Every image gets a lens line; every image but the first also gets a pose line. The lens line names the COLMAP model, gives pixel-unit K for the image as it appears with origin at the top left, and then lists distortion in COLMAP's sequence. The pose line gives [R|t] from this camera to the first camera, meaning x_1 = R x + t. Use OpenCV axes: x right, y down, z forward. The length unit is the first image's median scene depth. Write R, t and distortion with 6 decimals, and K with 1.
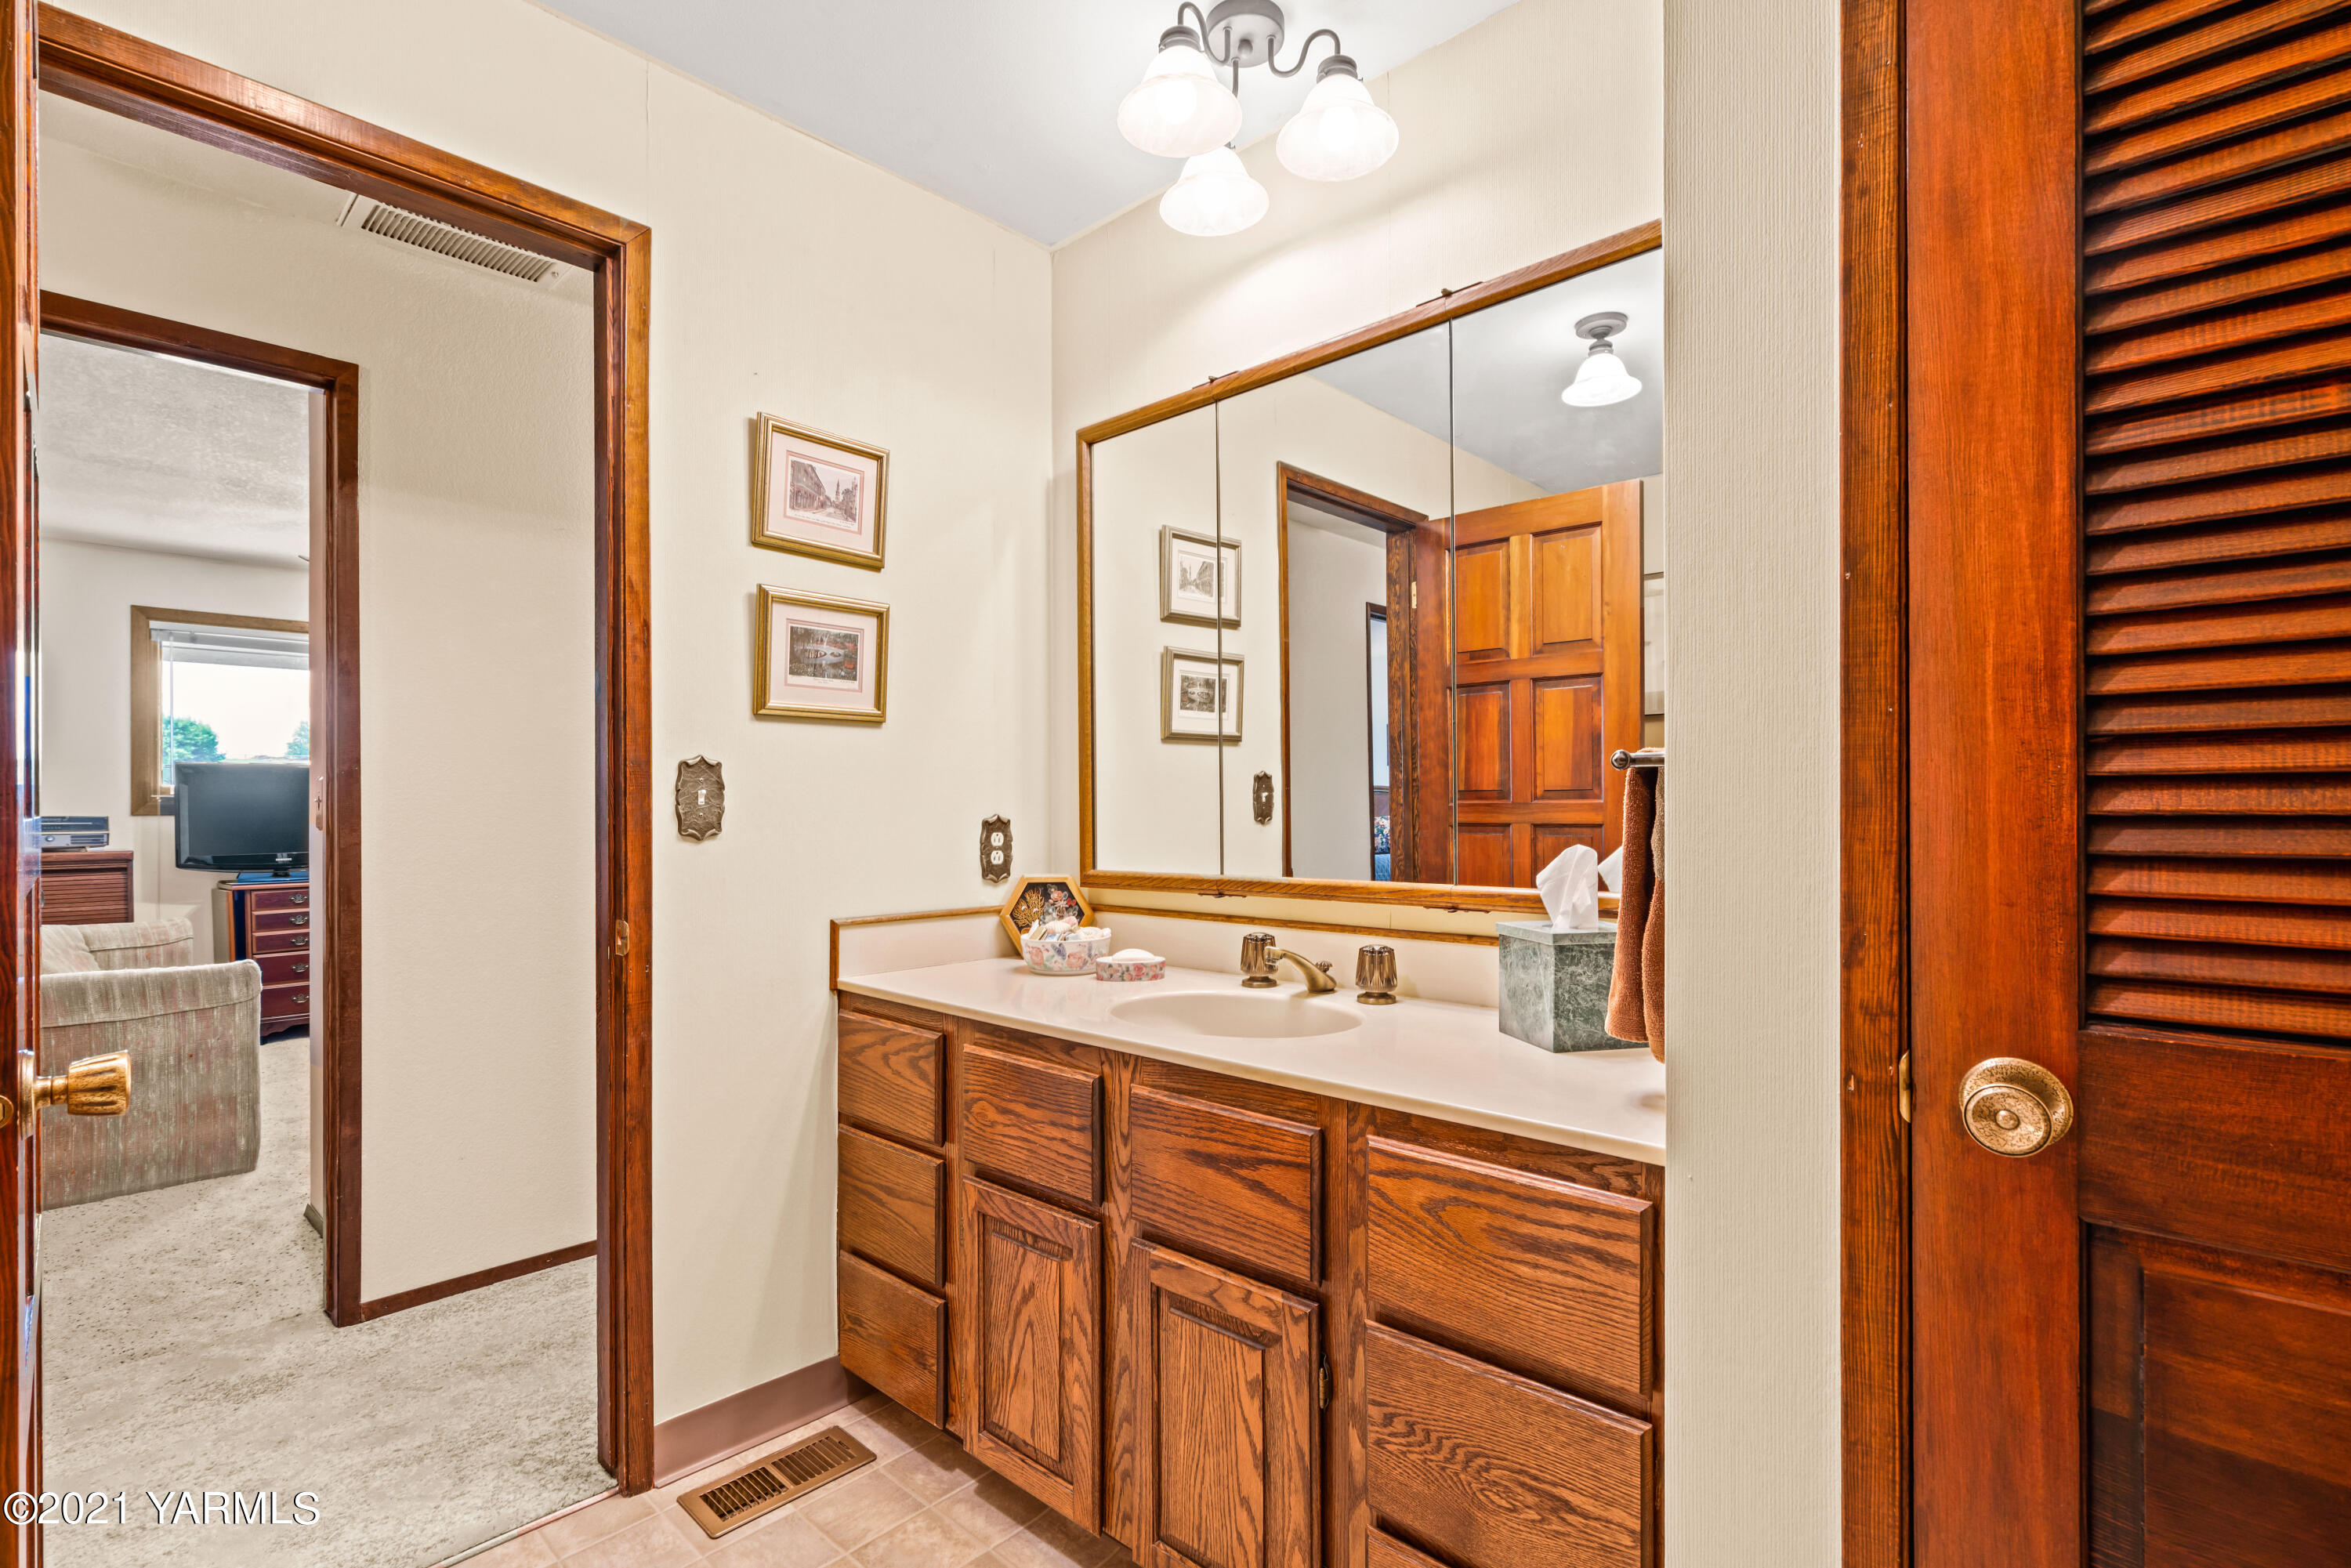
lens RADIAL K [[1084.7, 0, 1171.5], [0, 1084.7, 775.7], [0, 0, 1]] dist [-0.001897, 0.000419]
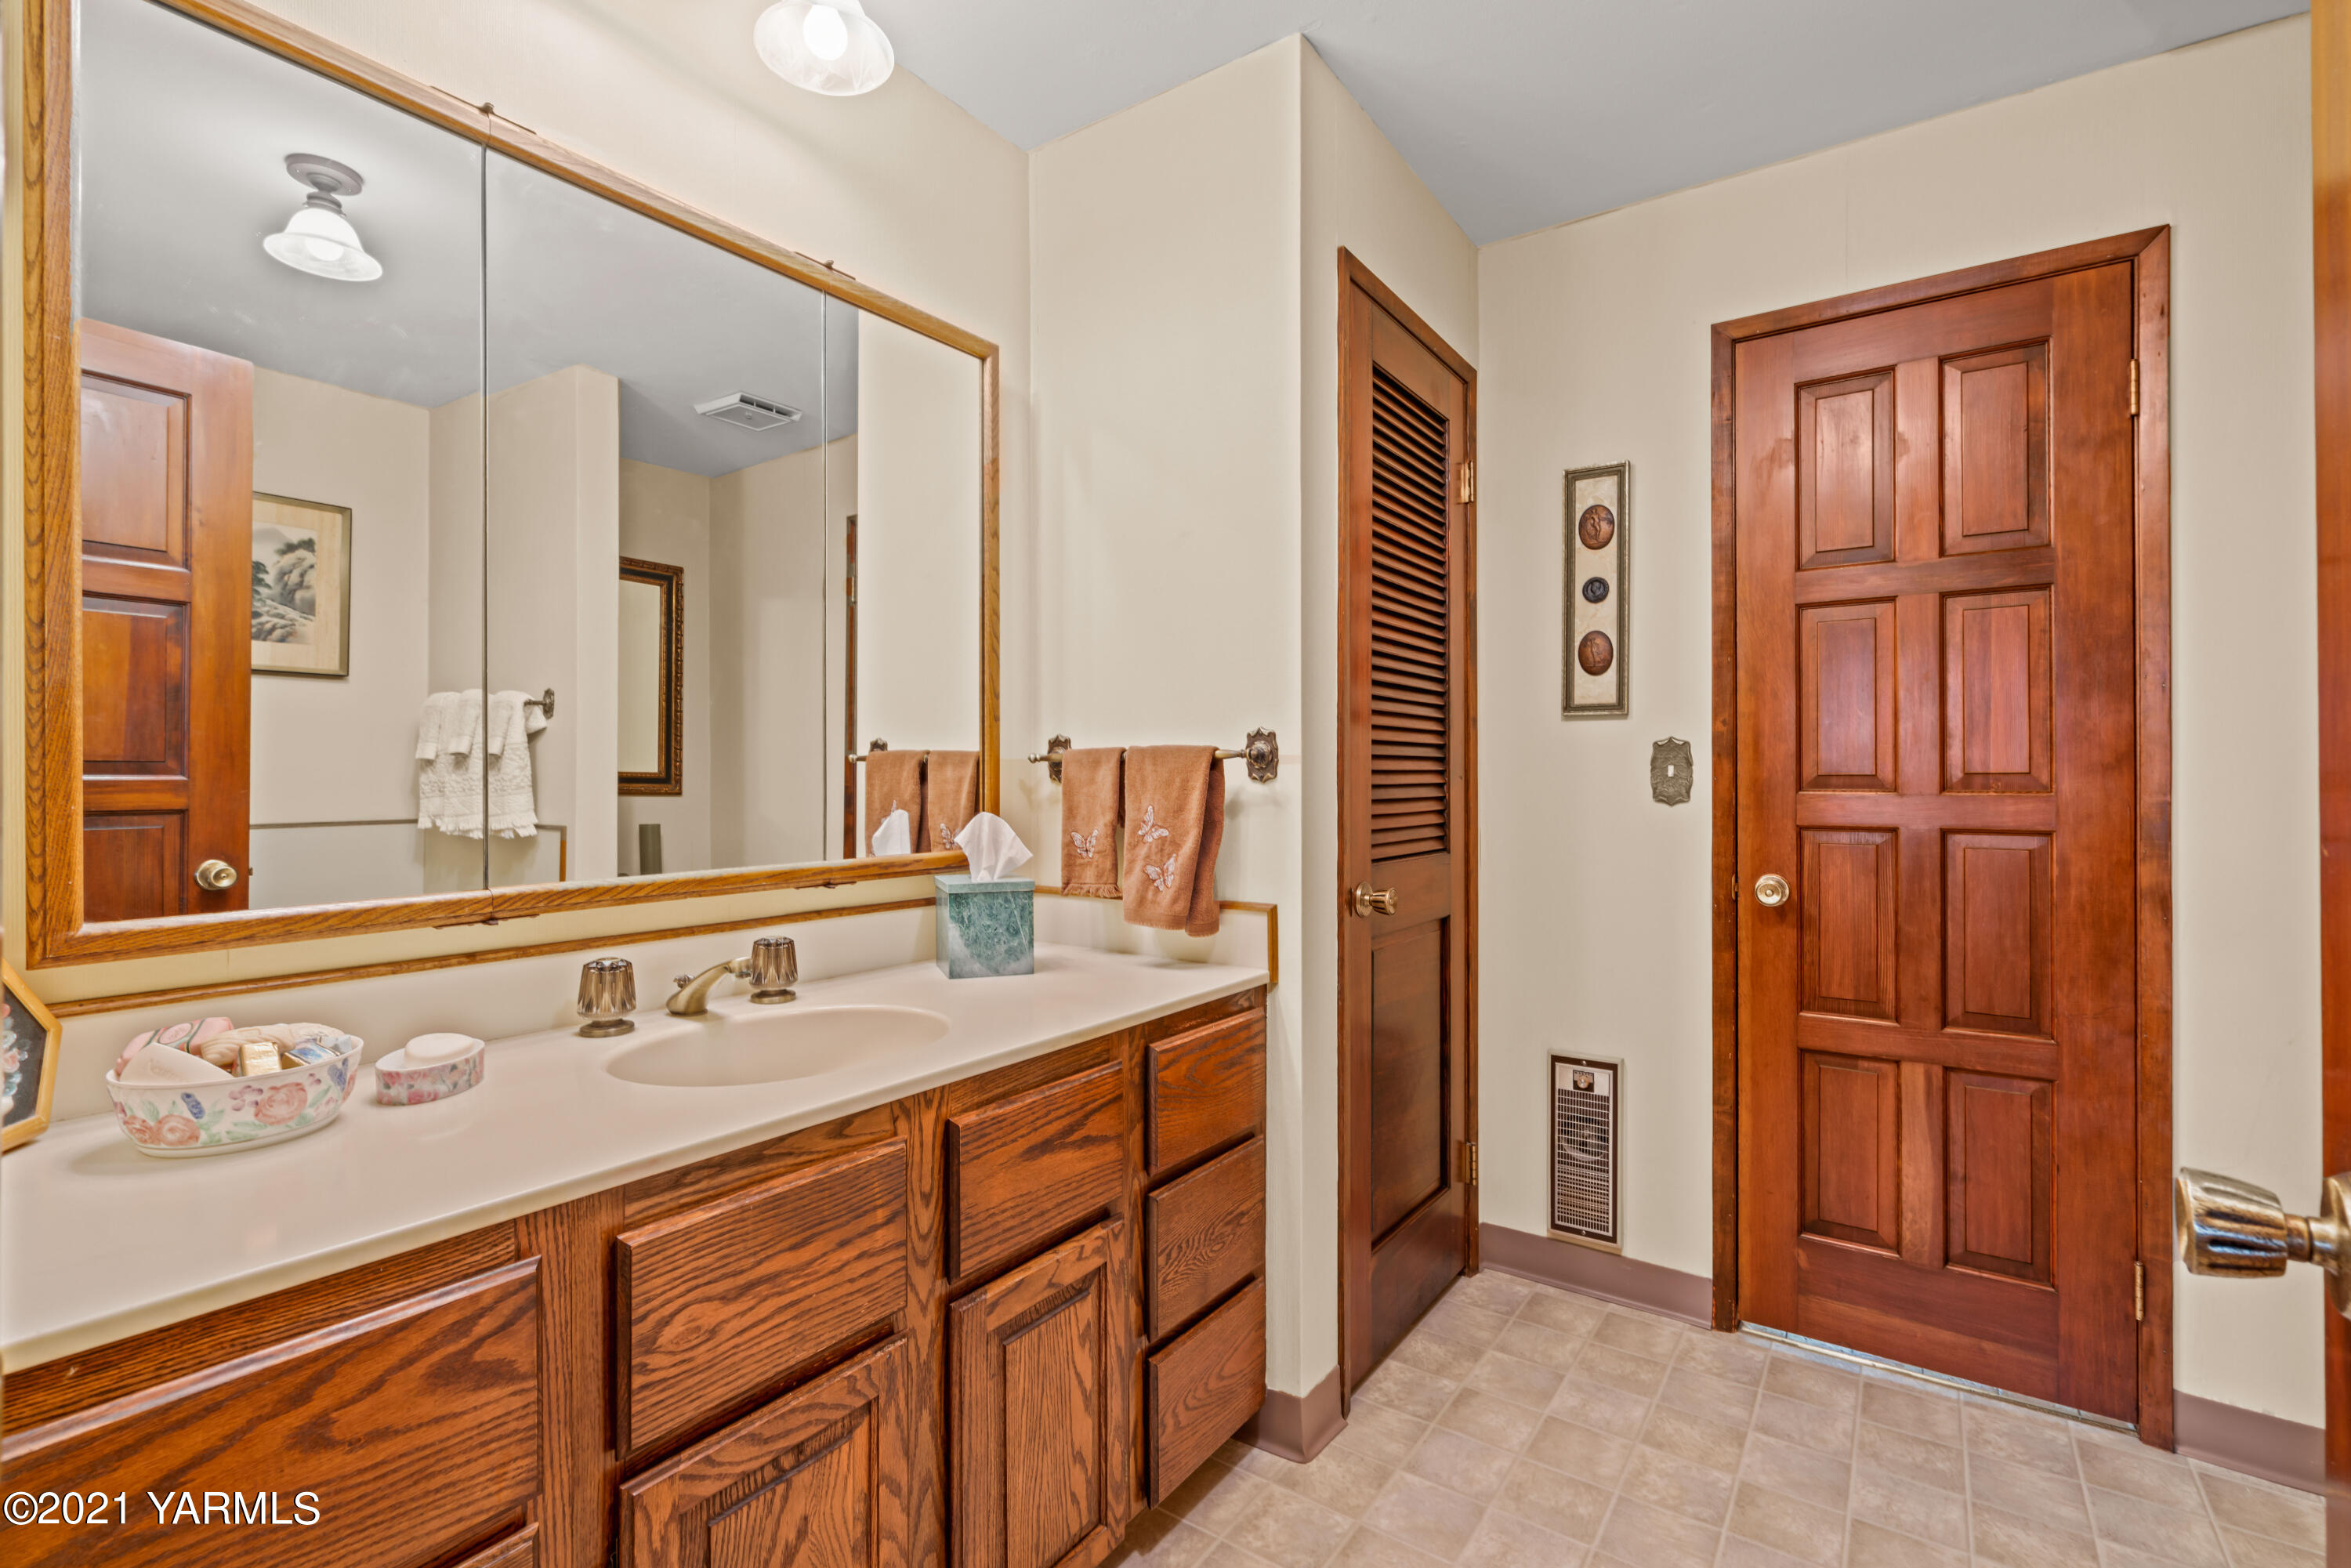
lens RADIAL K [[1061.1, 0, 1176.6], [0, 1061.1, 755.6], [0, 0, 1]] dist [-0.000159, 0.000034]
pose [[-0.138663, 0.029611, 0.989897, -0.953124], [-0.025177, 0.999124, -0.033414, 0.035880], [-0.990020, -0.029556, -0.137796, 1.052711]]
